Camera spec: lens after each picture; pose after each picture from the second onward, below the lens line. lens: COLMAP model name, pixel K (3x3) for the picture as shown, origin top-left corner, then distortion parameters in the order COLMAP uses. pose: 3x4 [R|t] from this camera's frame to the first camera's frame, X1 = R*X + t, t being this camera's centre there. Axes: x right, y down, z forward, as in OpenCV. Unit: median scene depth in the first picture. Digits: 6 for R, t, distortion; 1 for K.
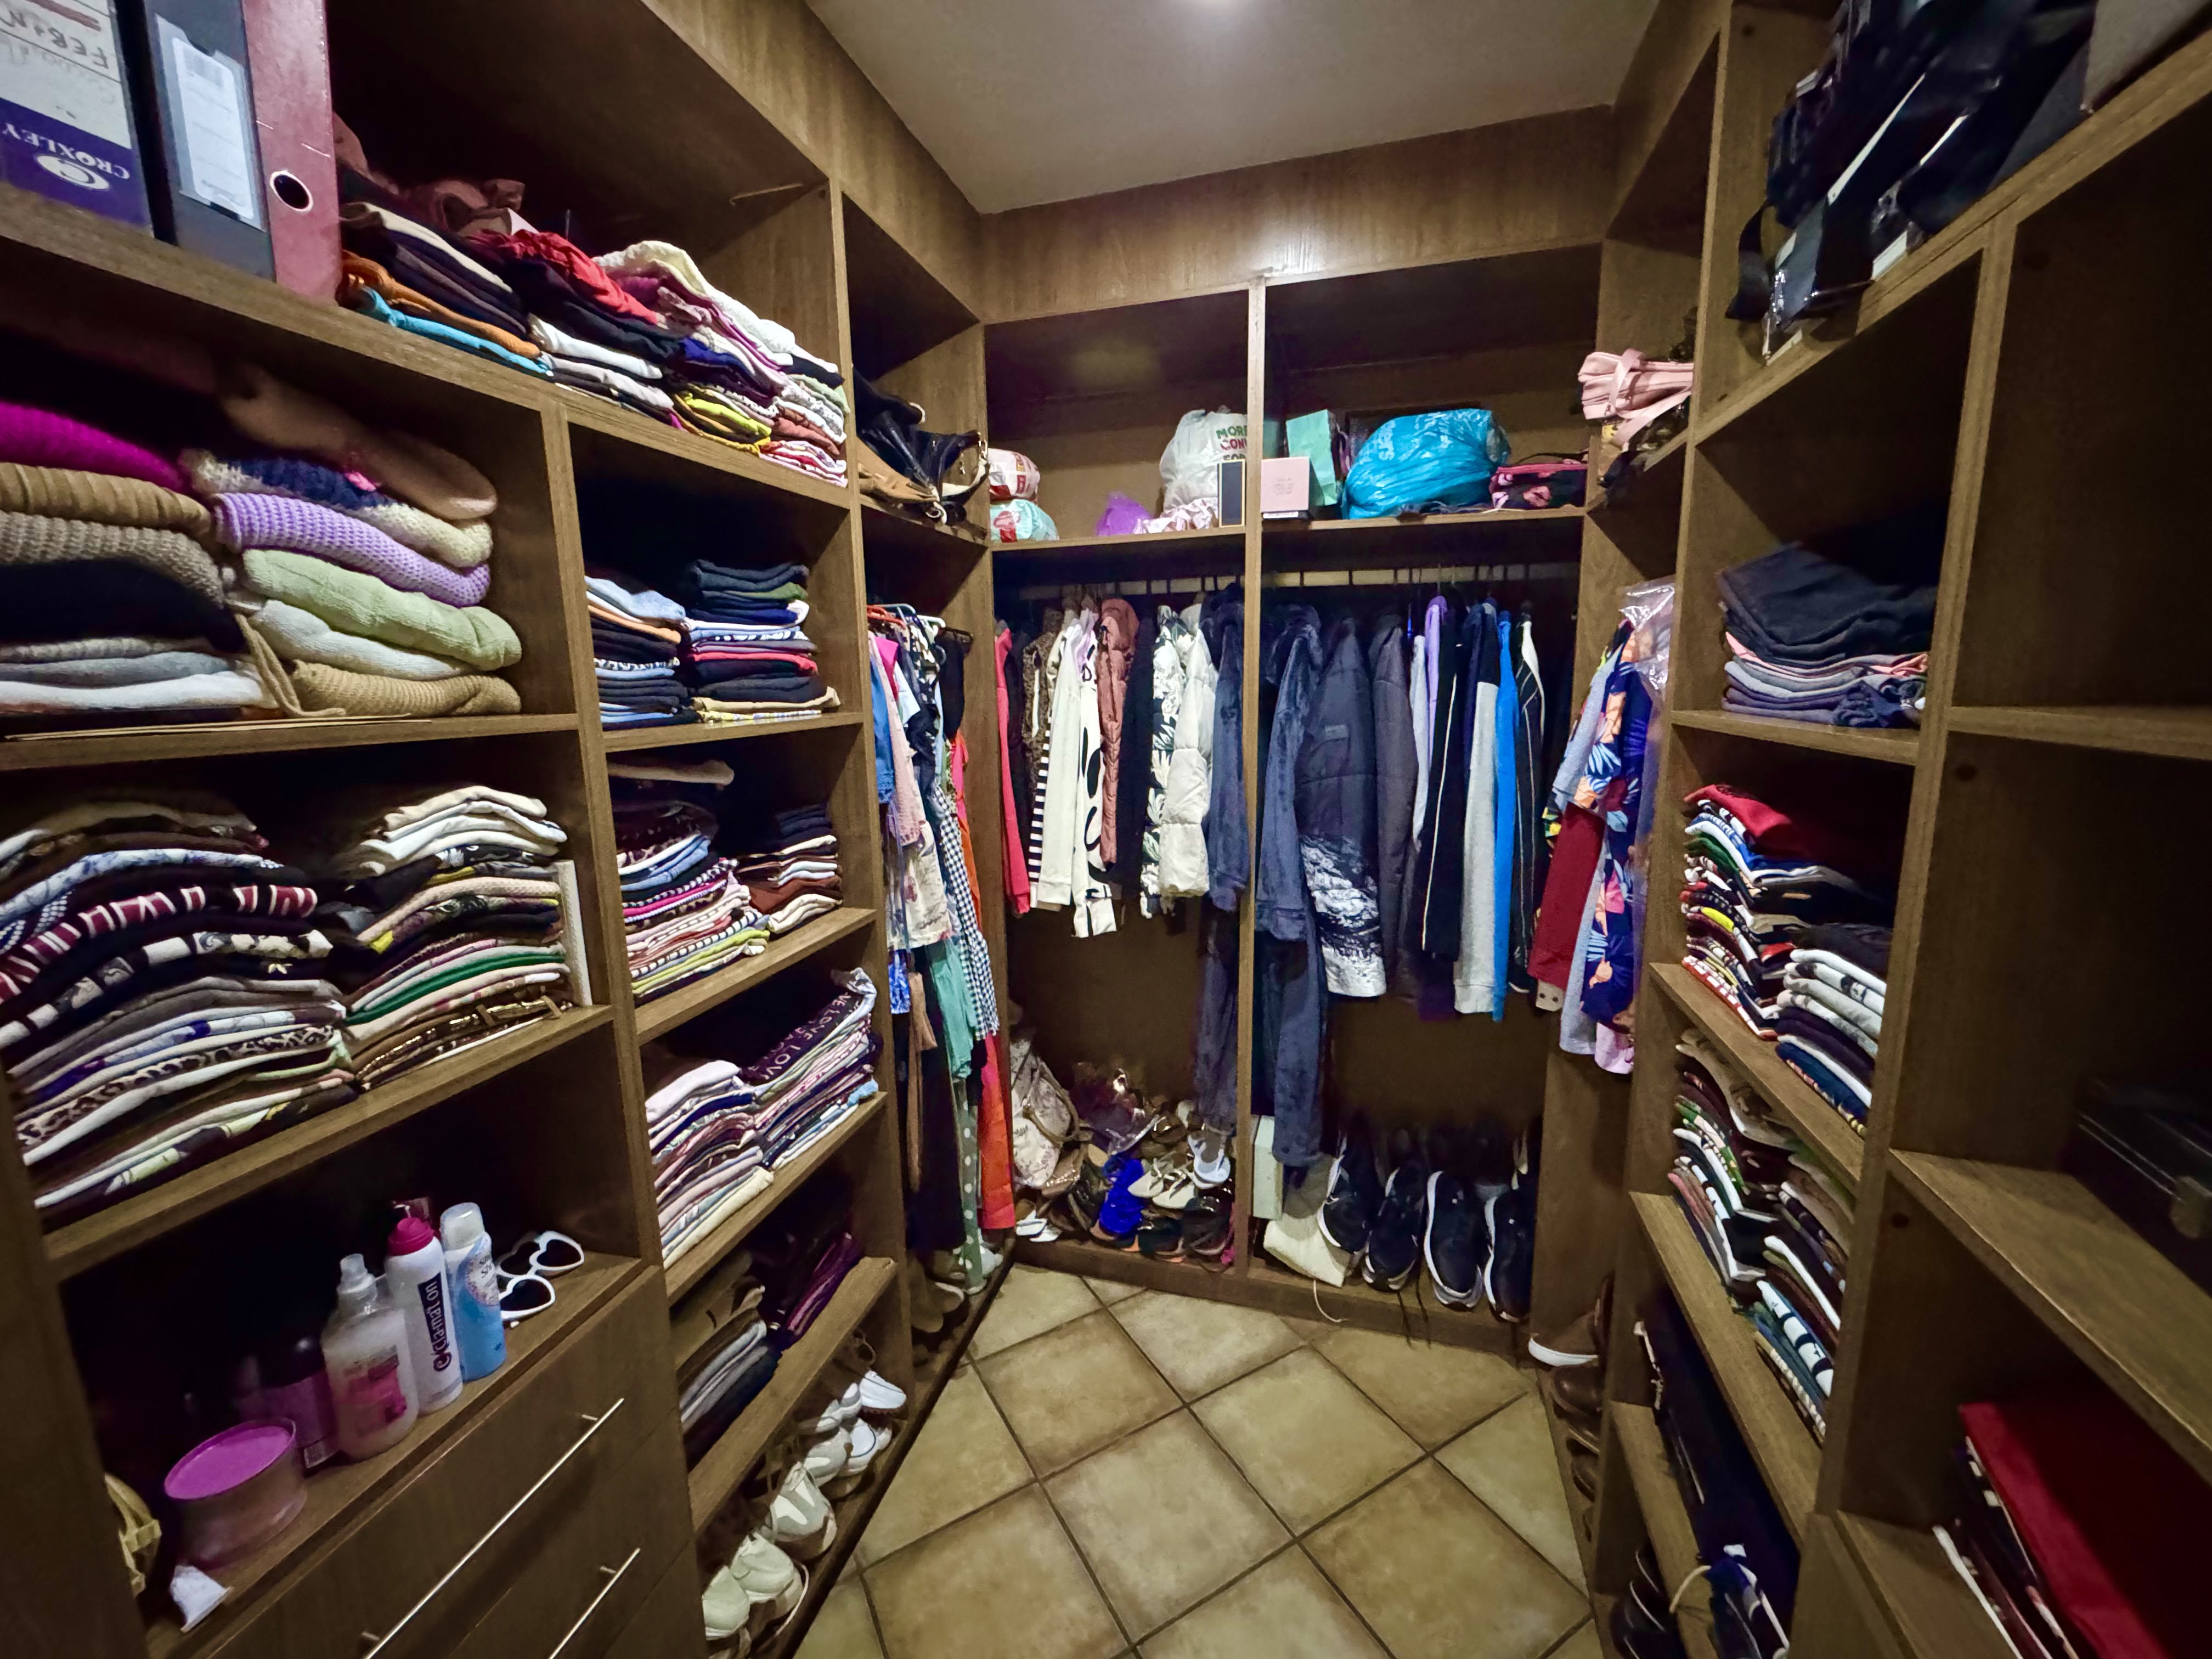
lens RADIAL K [[878.7, 0, 1103.2], [0, 878.7, 822.6], [0, 0, 1]] dist [-0.004673, 0.000679]
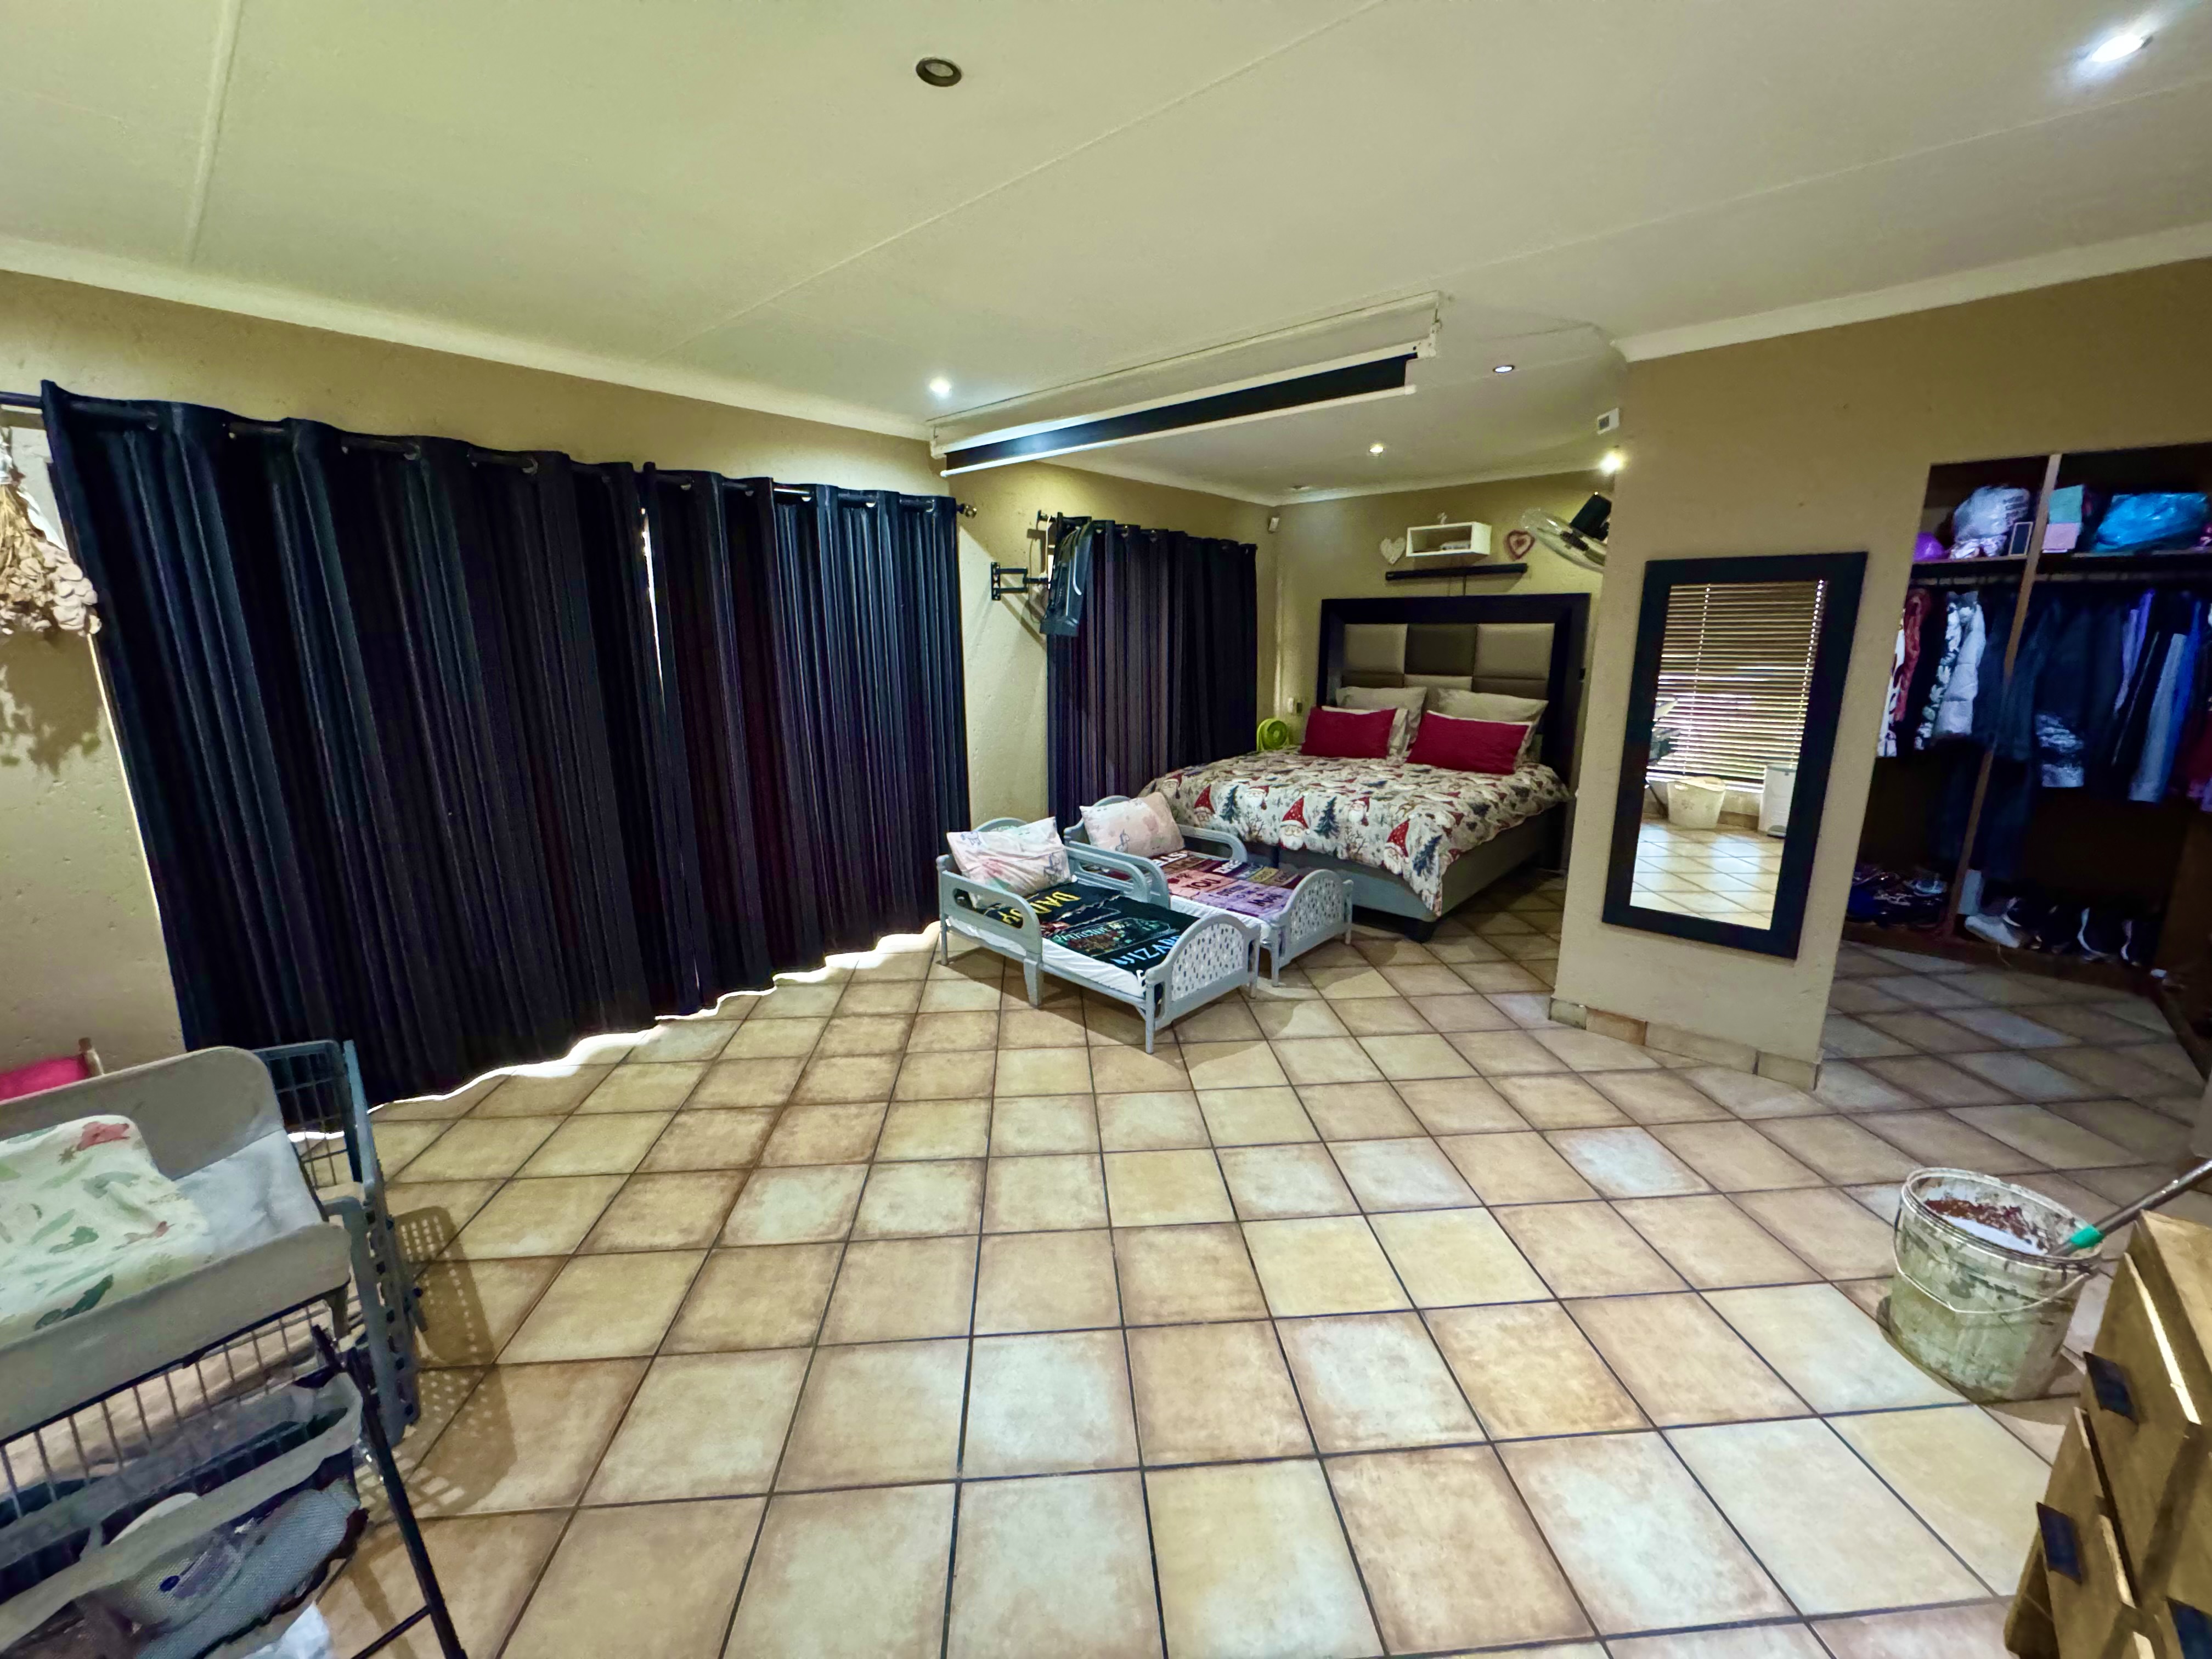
lens RADIAL K [[878.7, 0, 1105.7], [0, 878.7, 826.4], [0, 0, 1]] dist [-0.004673, 0.000679]
pose [[0.902753, 0.110631, -0.415690, -0.808223], [-0.088153, 0.993432, 0.072948, 0.312310], [0.421030, -0.029209, 0.906576, -1.665281]]
